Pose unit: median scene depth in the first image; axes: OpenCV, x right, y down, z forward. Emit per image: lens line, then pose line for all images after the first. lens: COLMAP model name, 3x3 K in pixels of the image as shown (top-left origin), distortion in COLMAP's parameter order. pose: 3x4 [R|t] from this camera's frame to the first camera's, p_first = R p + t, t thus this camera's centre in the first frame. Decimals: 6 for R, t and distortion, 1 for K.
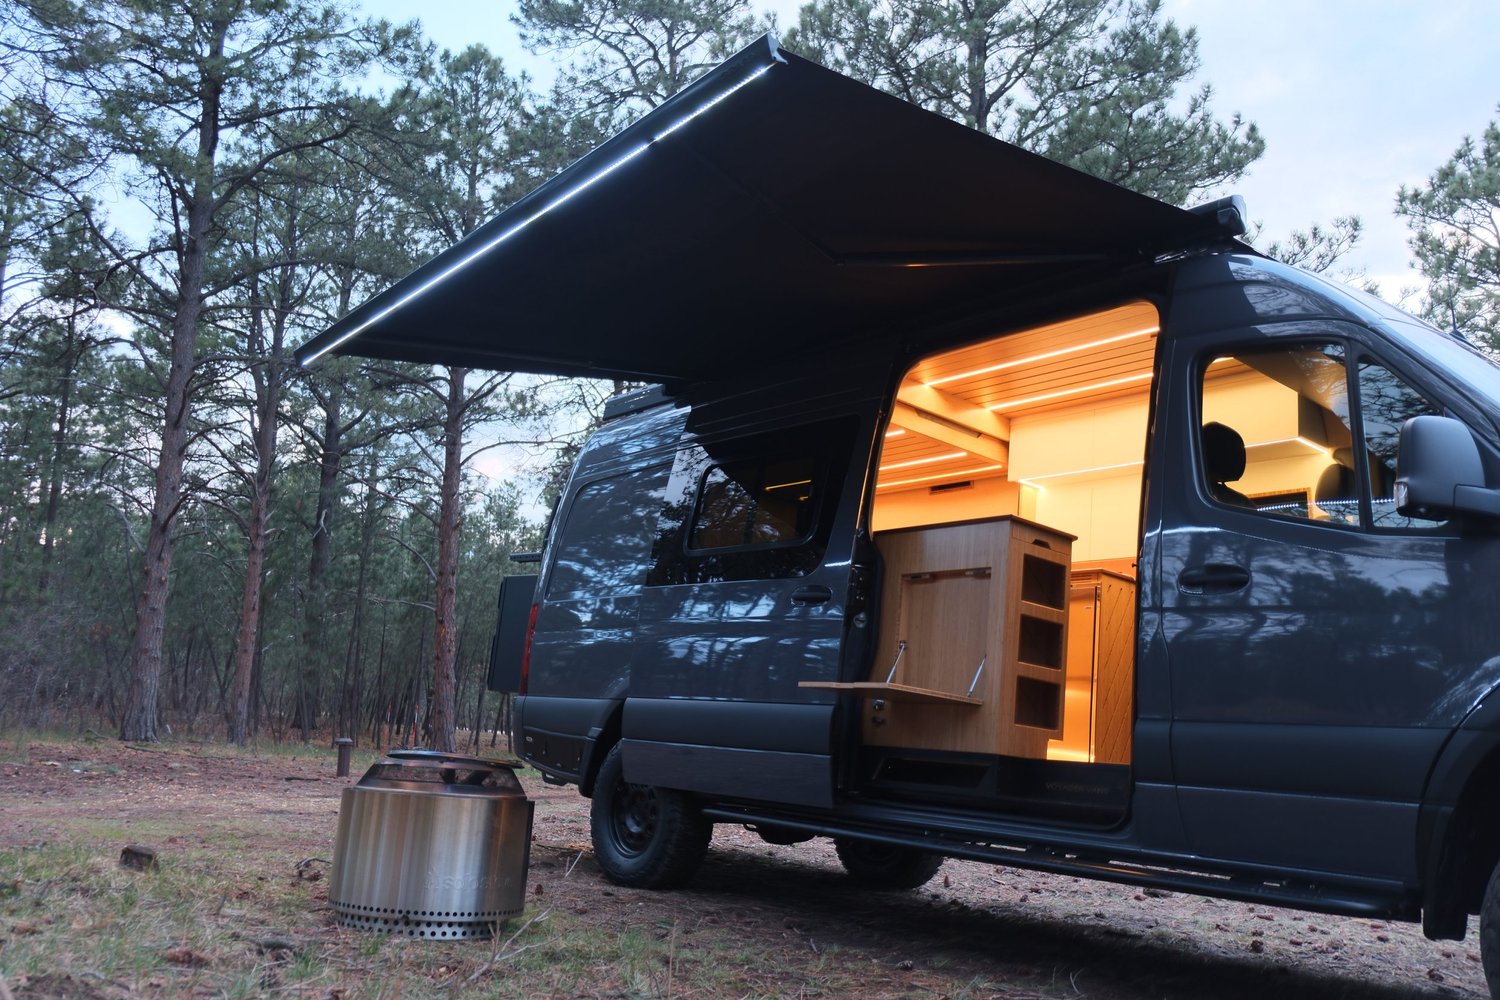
lens RADIAL K [[1159.9, 0, 752.4], [0, 1159.9, 545.8], [0, 0, 1]] dist [-0.047719, 0.035666]
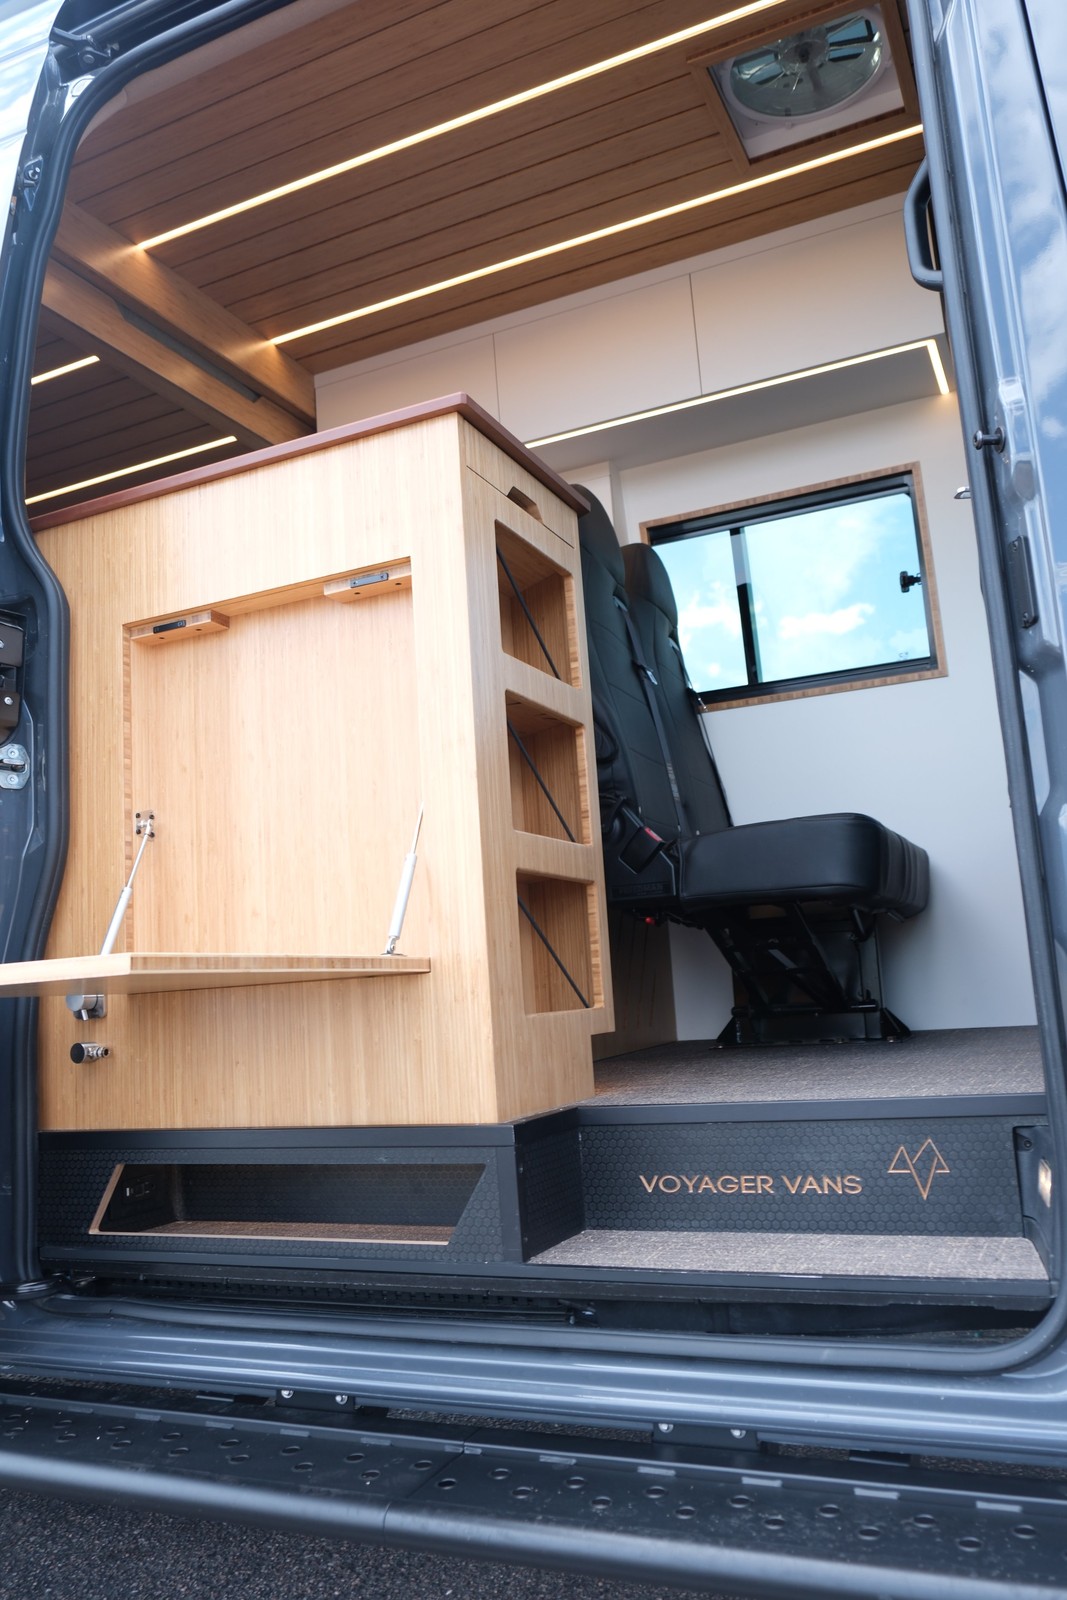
lens RADIAL K [[1237.3, 0, 538.3], [0, 1237.3, 796.6], [0, 0, 1]] dist [-0.047719, 0.035666]
pose [[0.886319, -0.078171, 0.456429, 0.067147], [0.066755, 0.996922, 0.041111, 0.071313], [-0.458238, -0.005969, 0.888810, 0.623687]]
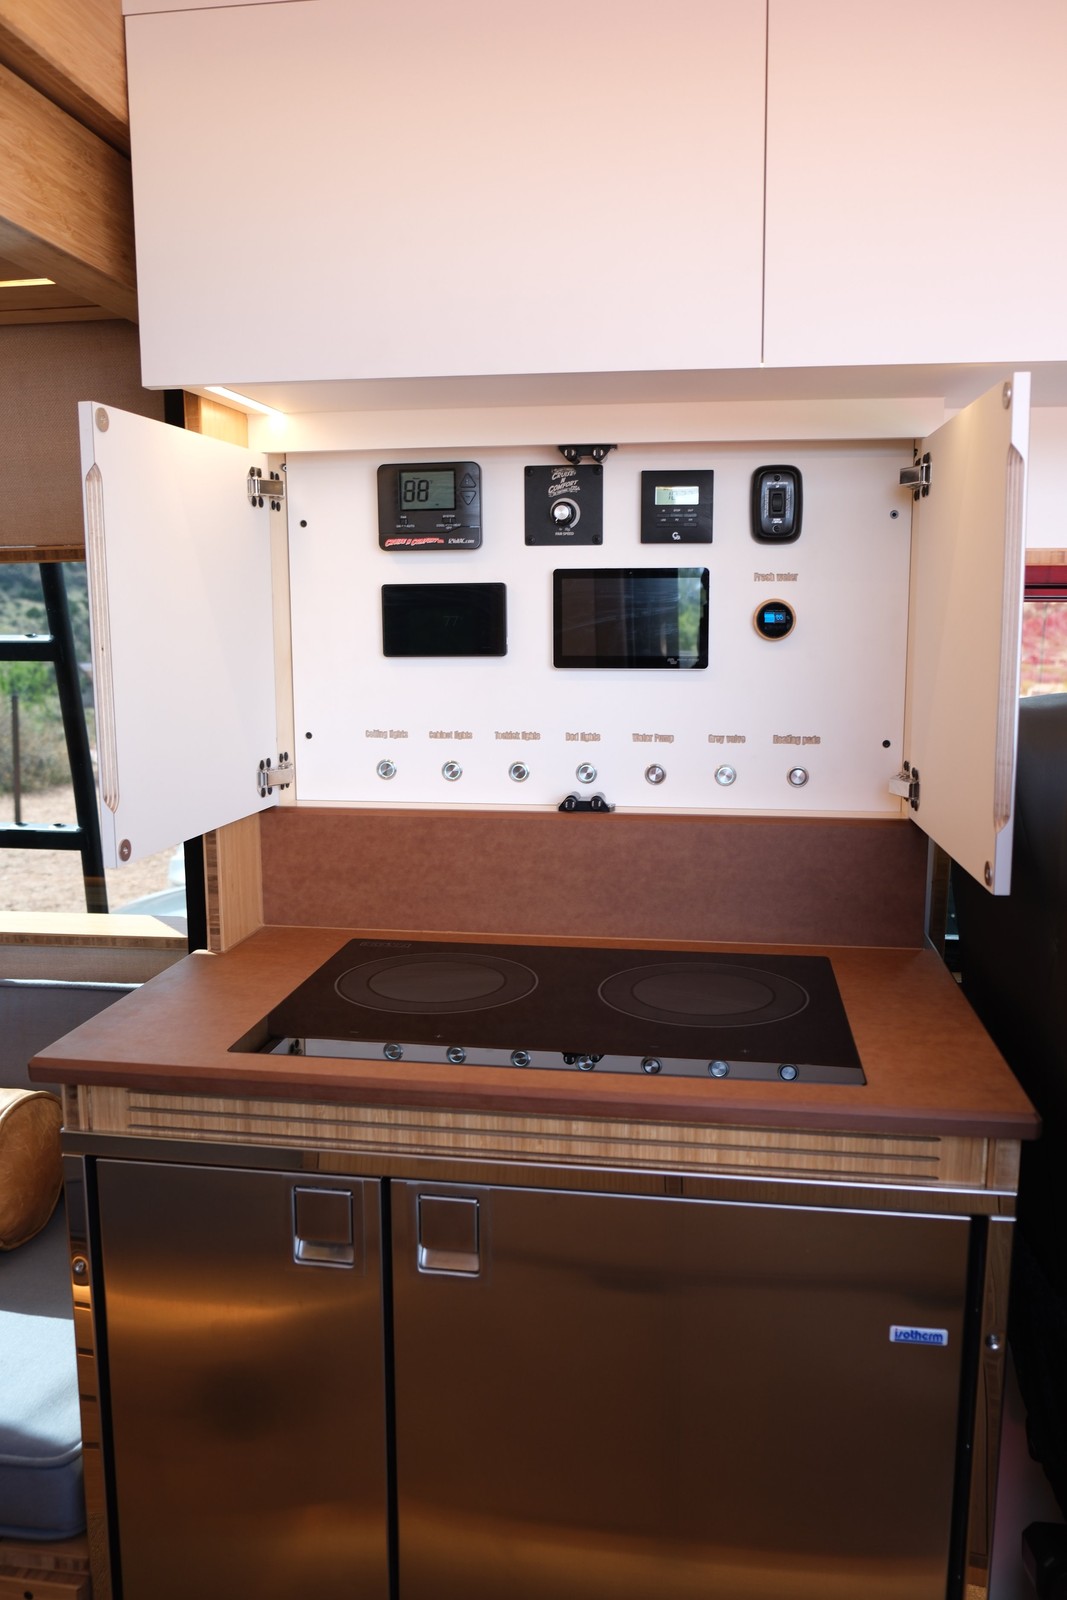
lens RADIAL K [[1243.7, 0, 538.5], [0, 1243.7, 794.0], [0, 0, 1]] dist [-0.032657, 0.017176]
pose [[0.735310, -0.189607, 0.650668, 0.173916], [-0.049225, 0.942590, 0.330304, -0.080281], [-0.675941, -0.274905, 0.683762, 1.054651]]
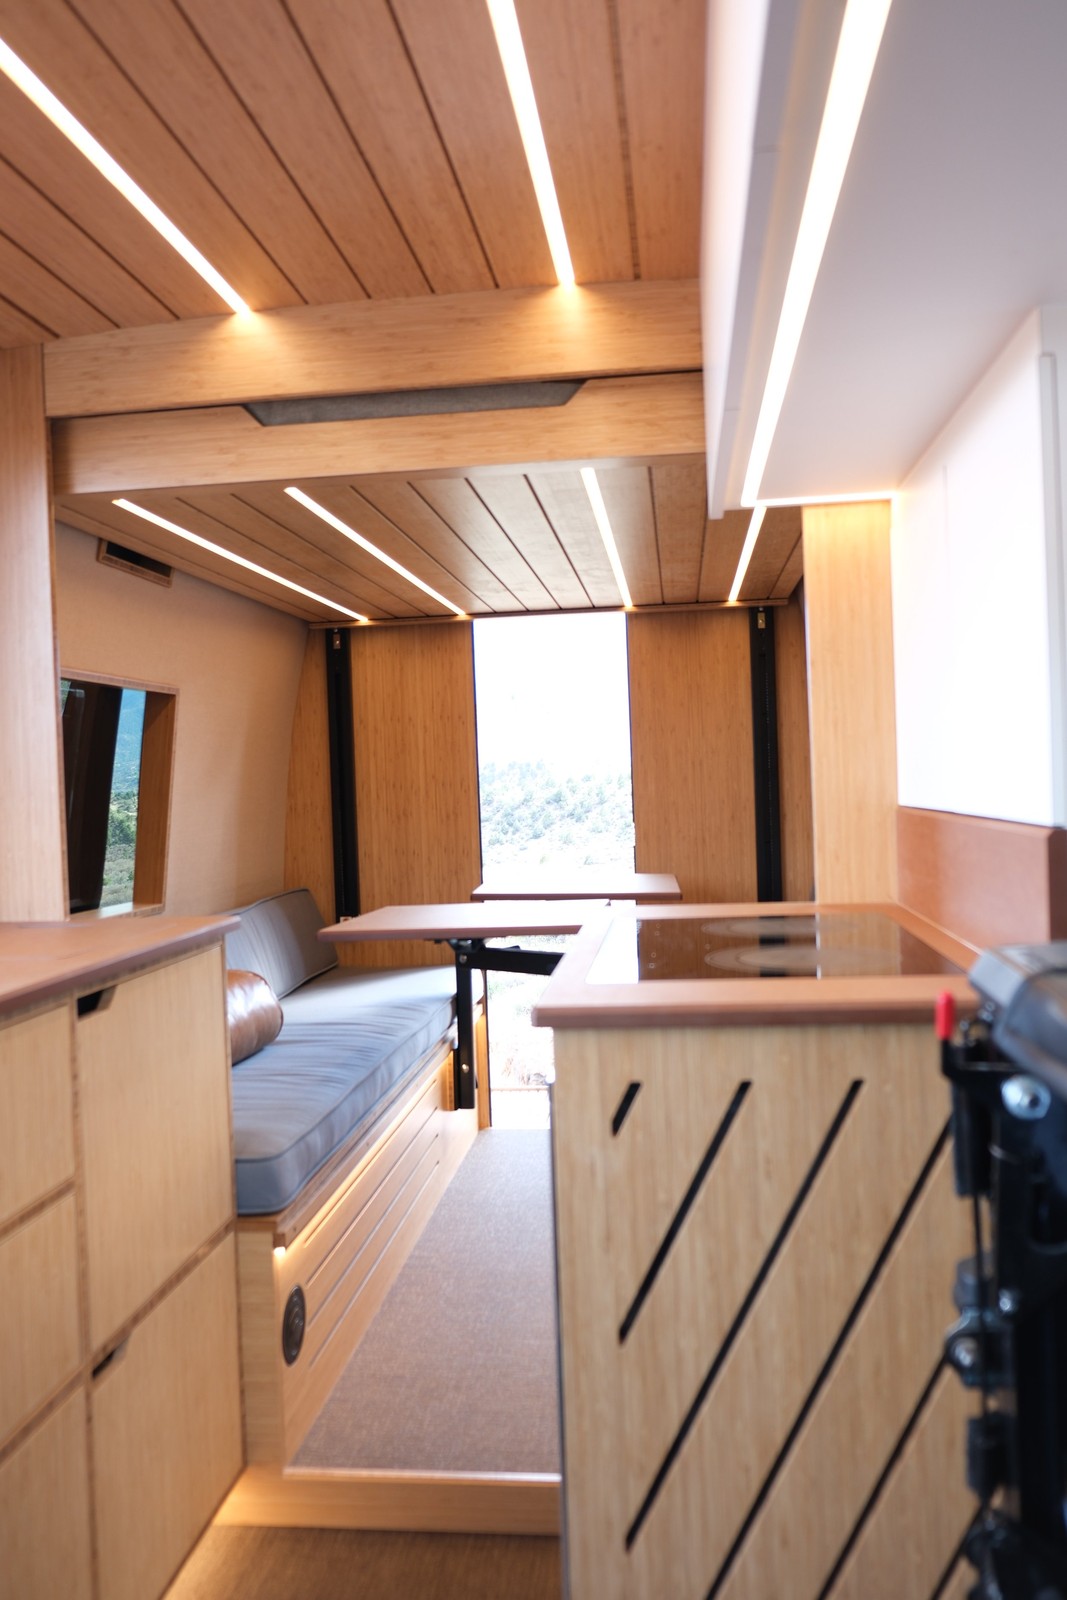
lens RADIAL K [[1243.7, 0, 538.5], [0, 1243.7, 794.0], [0, 0, 1]] dist [-0.032657, 0.017176]
pose [[0.691708, -0.102100, -0.714924, 0.496679], [0.217415, 0.973469, 0.071331, -0.031033], [0.688673, -0.204776, 0.695554, 0.973565]]
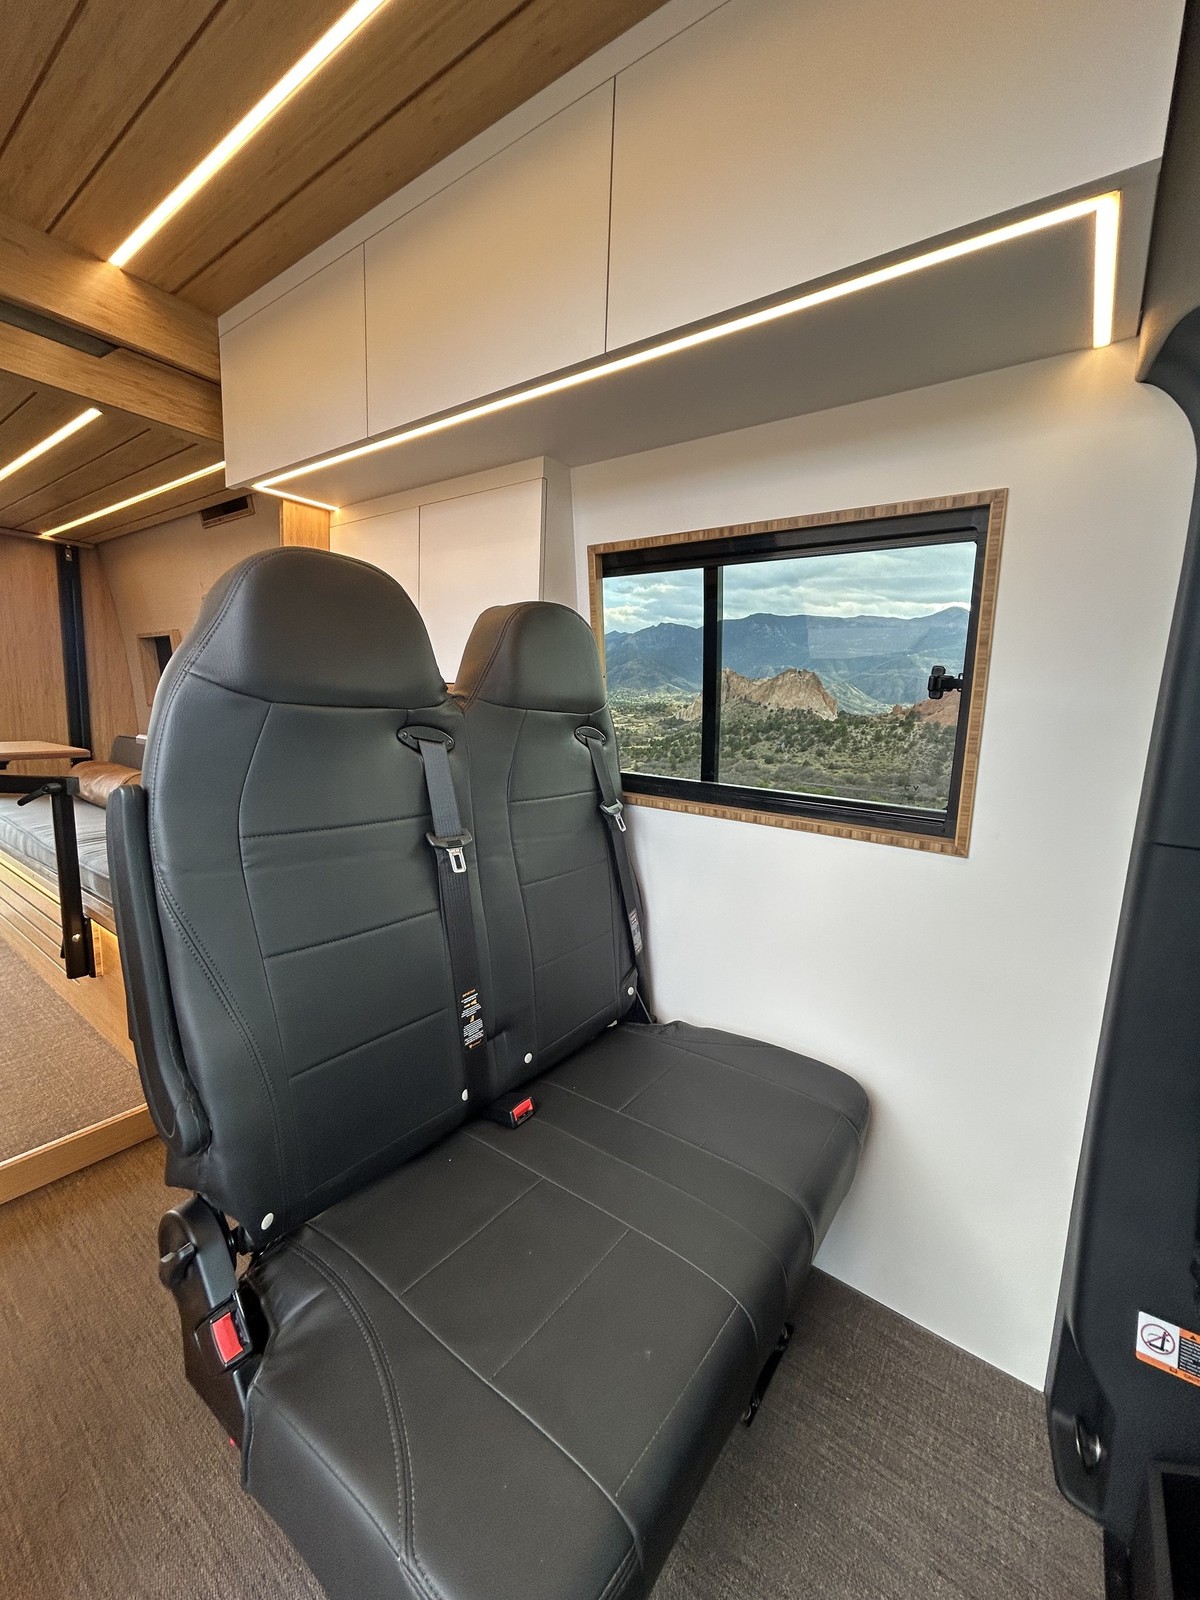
lens RADIAL K [[642.6, 0, 603.9], [0, 642.6, 797.0], [0, 0, 1]] dist [-0.000872, -0.000573]
pose [[0.967649, -0.079716, 0.239377, 0.366916], [-0.002134, 0.946155, 0.323706, -0.033318], [-0.252293, -0.313745, 0.915376, 0.917223]]
